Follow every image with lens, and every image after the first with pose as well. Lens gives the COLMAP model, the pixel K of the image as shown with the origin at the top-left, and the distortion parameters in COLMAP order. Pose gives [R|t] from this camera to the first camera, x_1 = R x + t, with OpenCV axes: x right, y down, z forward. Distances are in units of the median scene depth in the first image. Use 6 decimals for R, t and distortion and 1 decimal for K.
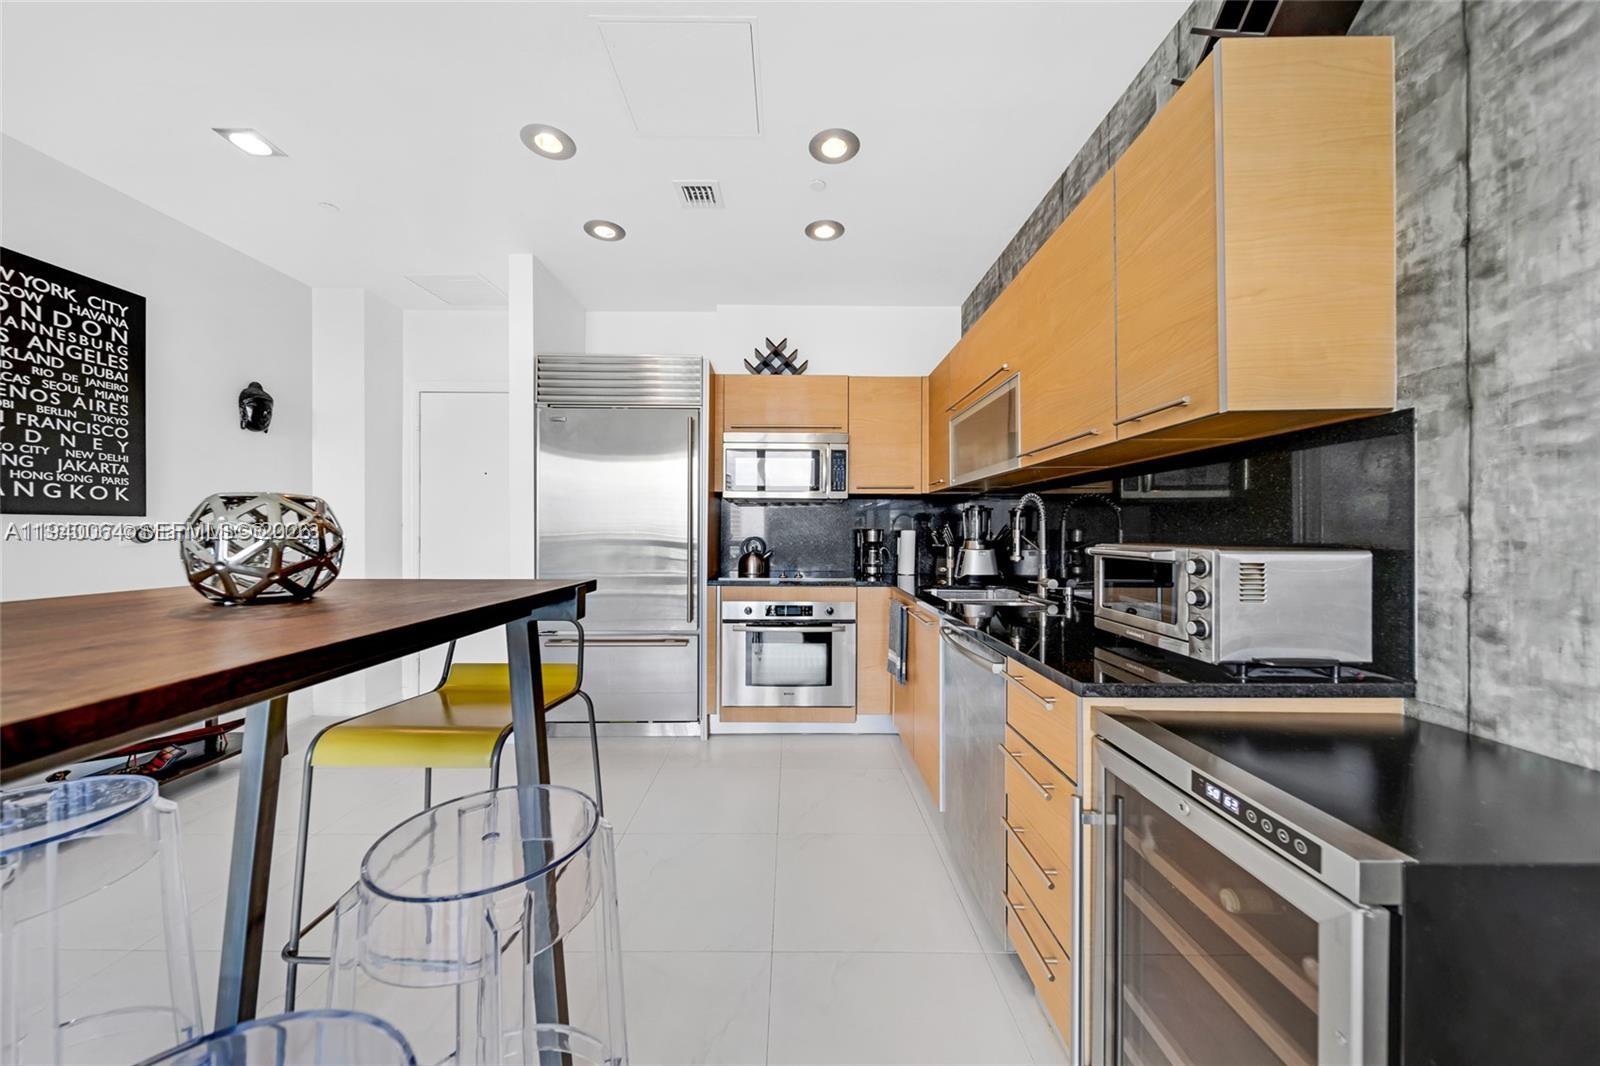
lens RADIAL K [[565.7, 0, 788.5], [0, 565.7, 530.2], [0, 0, 1]] dist [0.003120, -0.002009]
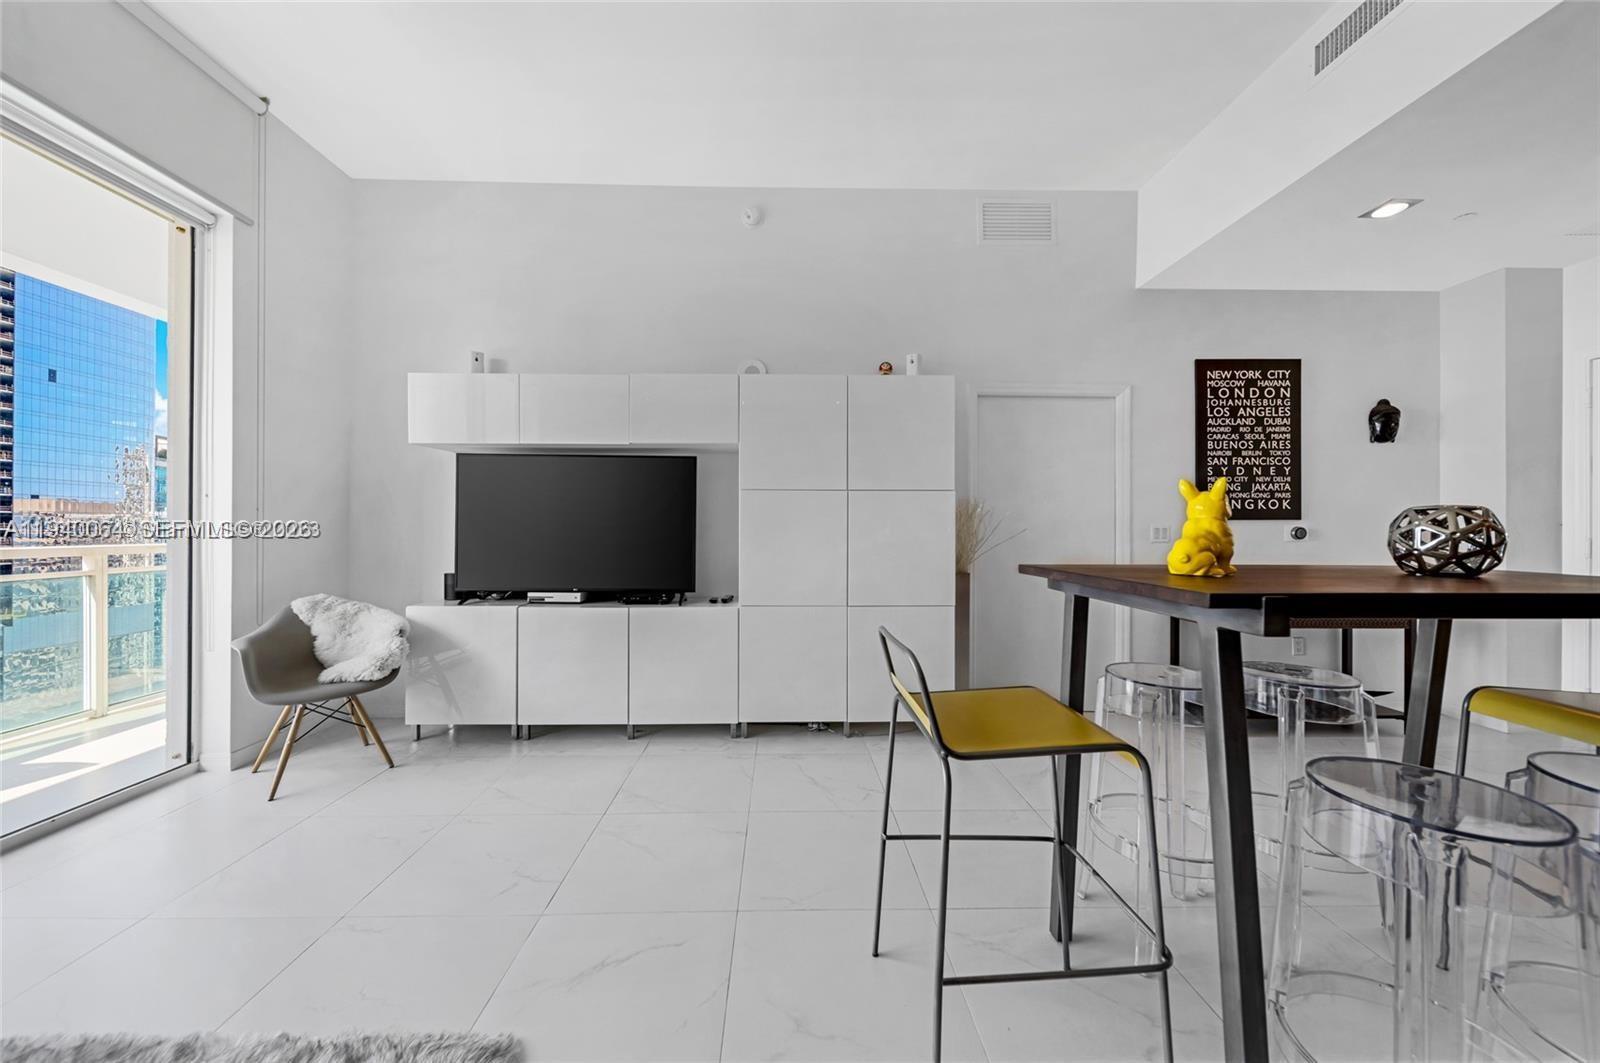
lens RADIAL K [[565.7, 0, 791.7], [0, 565.7, 530.2], [0, 0, 1]] dist [0.003120, -0.002009]
pose [[0.035352, 0.000507, -0.999375, 0.207716], [-0.000400, 1.000000, 0.000493, 0.000532], [0.999375, 0.000382, 0.035352, -0.311063]]
